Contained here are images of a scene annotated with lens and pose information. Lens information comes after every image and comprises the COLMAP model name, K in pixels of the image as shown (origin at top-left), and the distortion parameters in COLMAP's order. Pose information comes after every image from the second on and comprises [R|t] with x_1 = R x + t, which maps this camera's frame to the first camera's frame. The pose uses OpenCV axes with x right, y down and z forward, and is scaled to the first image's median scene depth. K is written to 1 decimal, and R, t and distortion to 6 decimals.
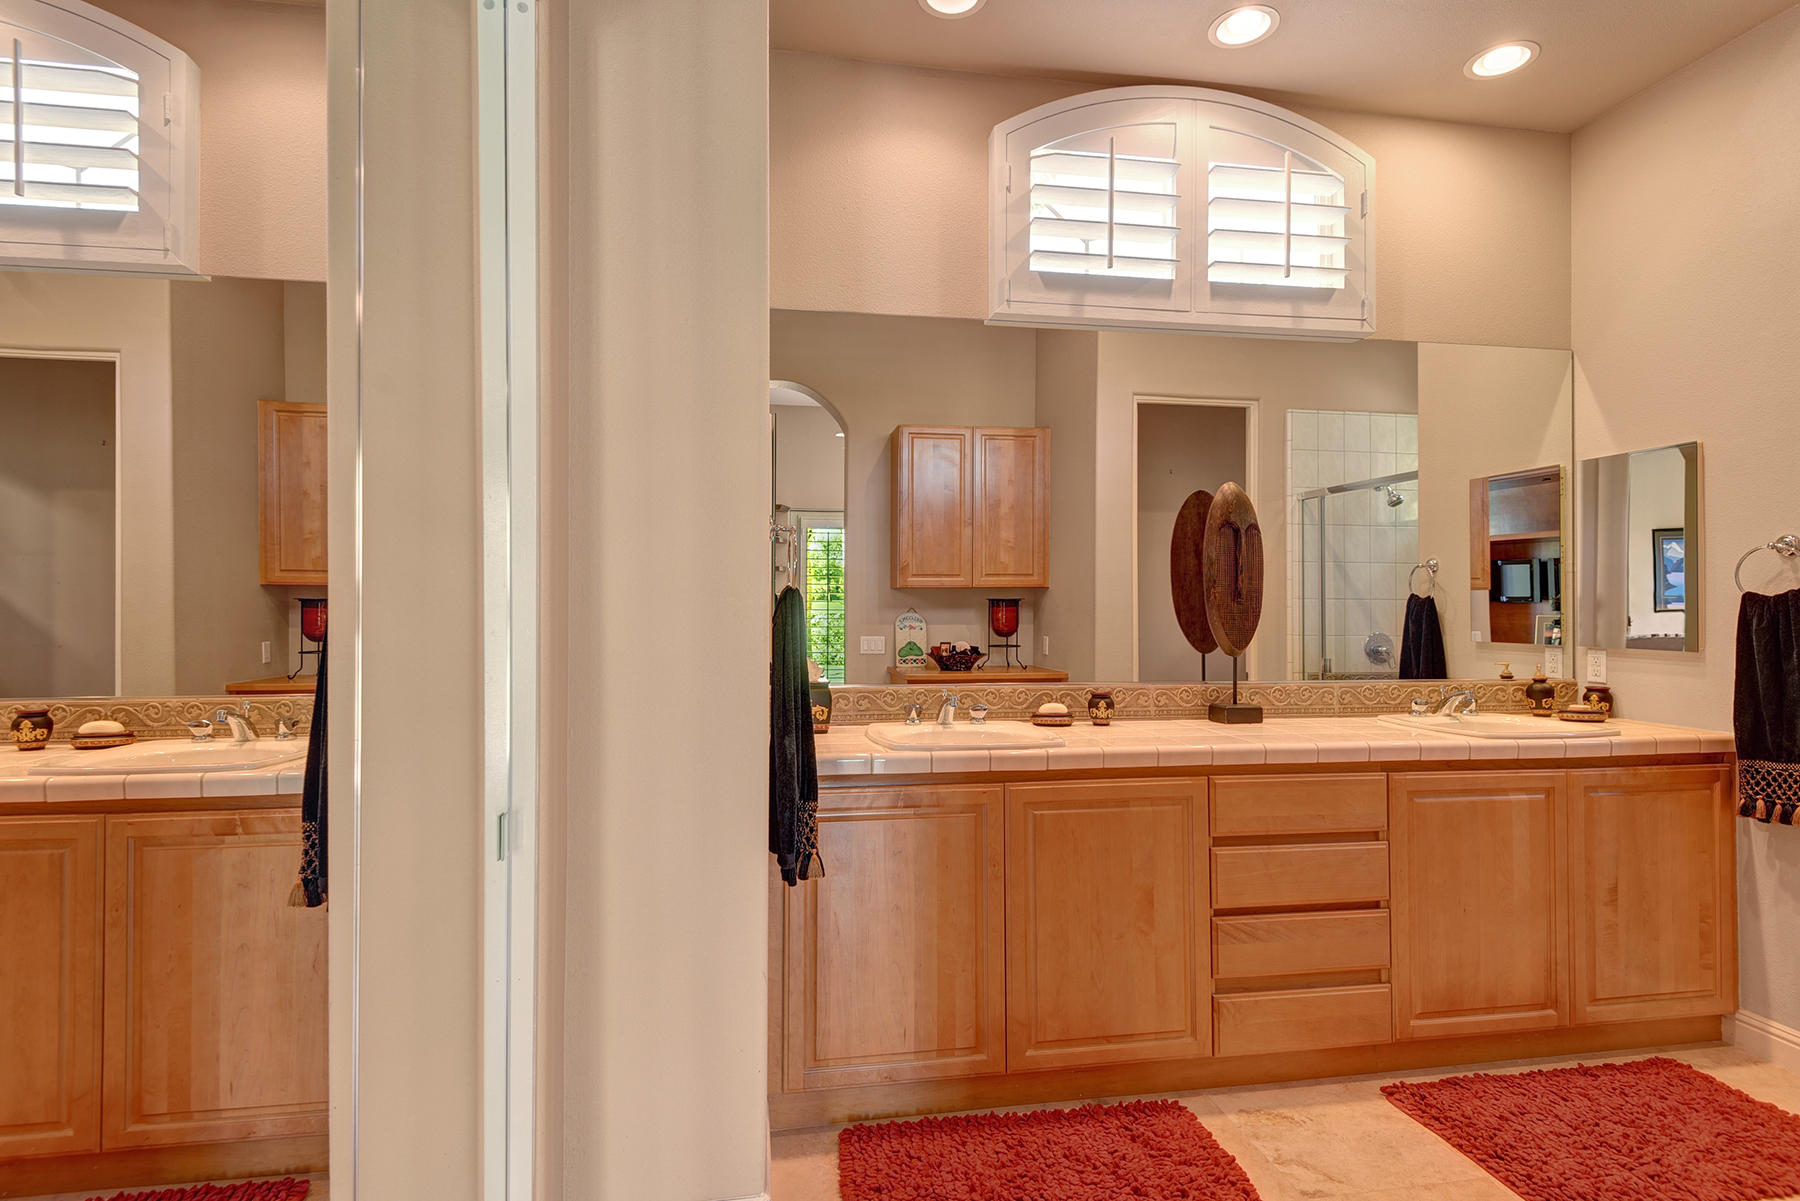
lens RADIAL K [[920.2, 0, 899.9], [0, 920.2, 604.6], [0, 0, 1]] dist [0.034045, -0.033633]
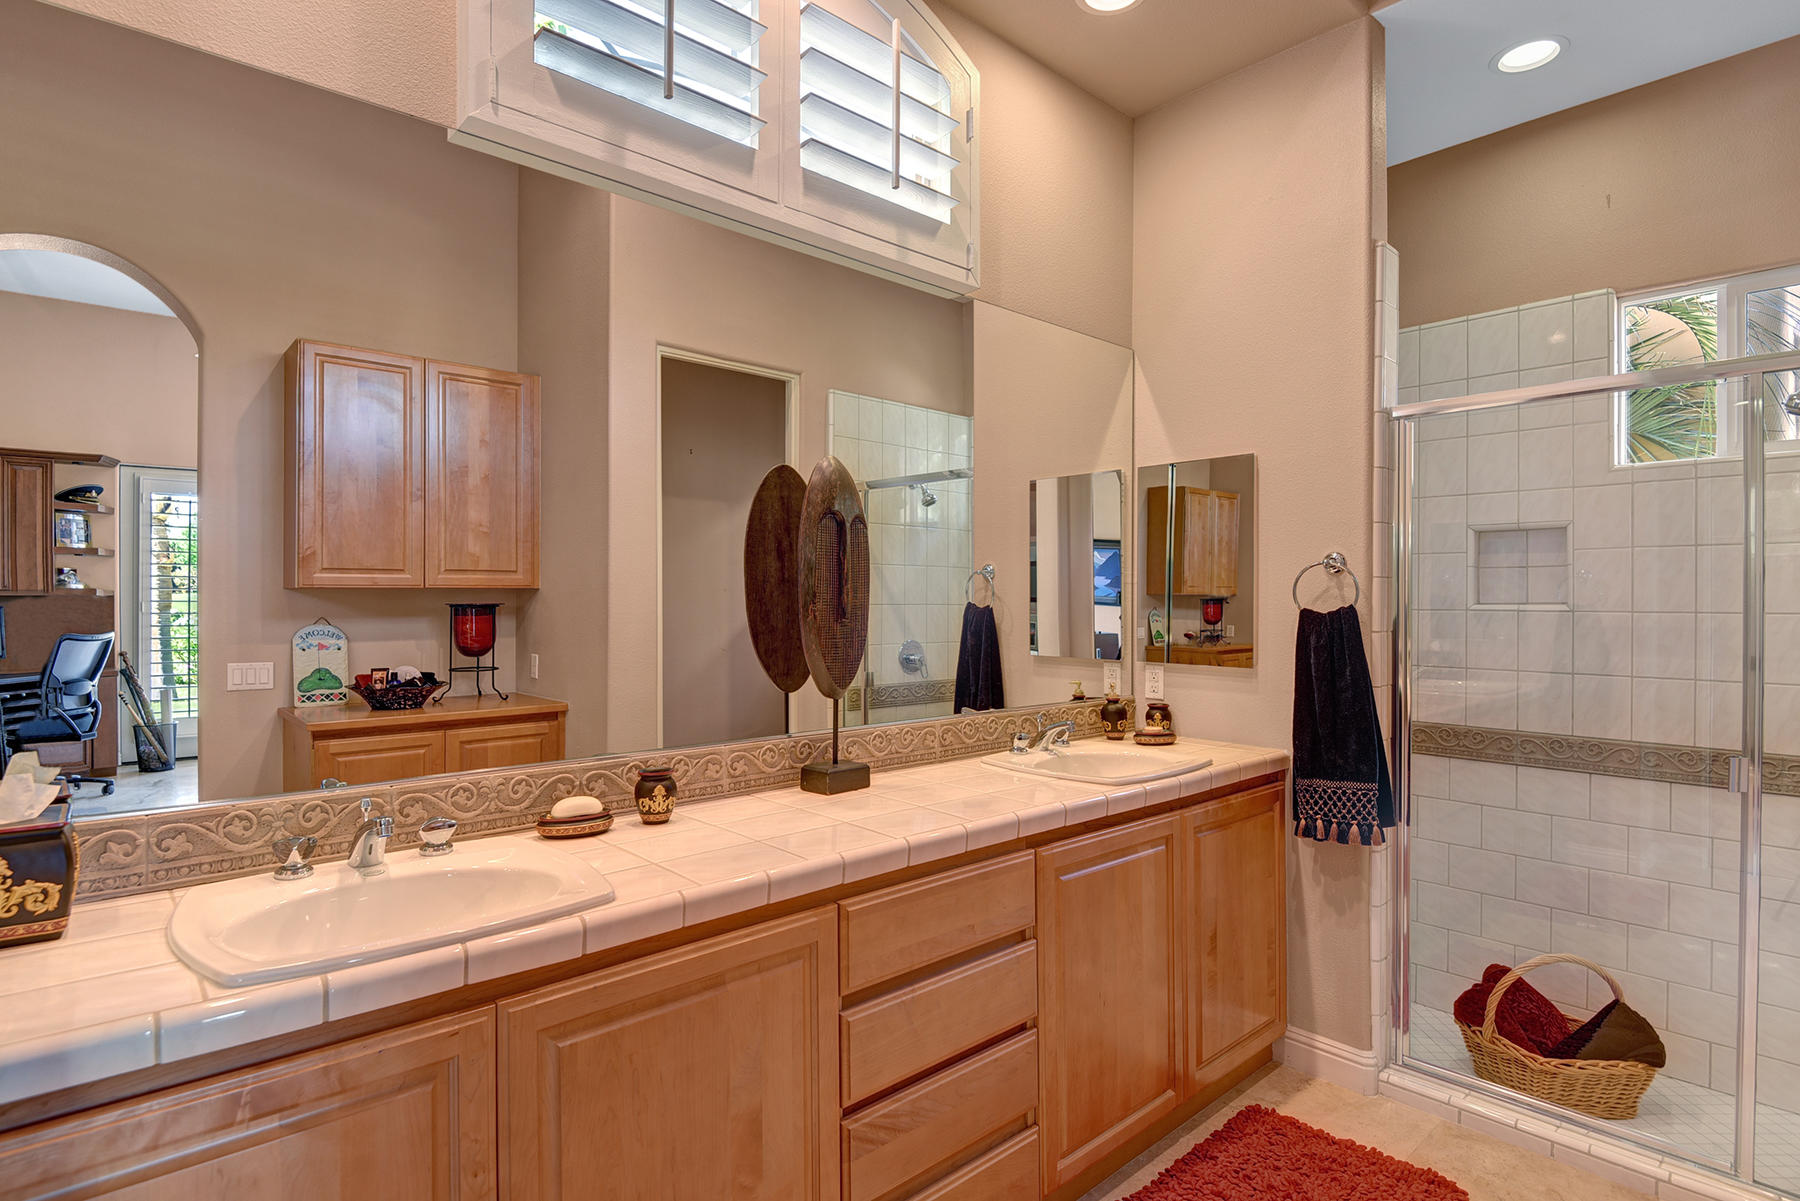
lens RADIAL K [[920.2, 0, 899.9], [0, 920.2, 604.6], [0, 0, 1]] dist [0.034045, -0.033633]
pose [[0.850575, -0.001158, 0.525853, 0.026612], [-0.003654, 0.999960, 0.008114, -0.022093], [-0.525842, -0.008823, 0.850537, 0.351486]]
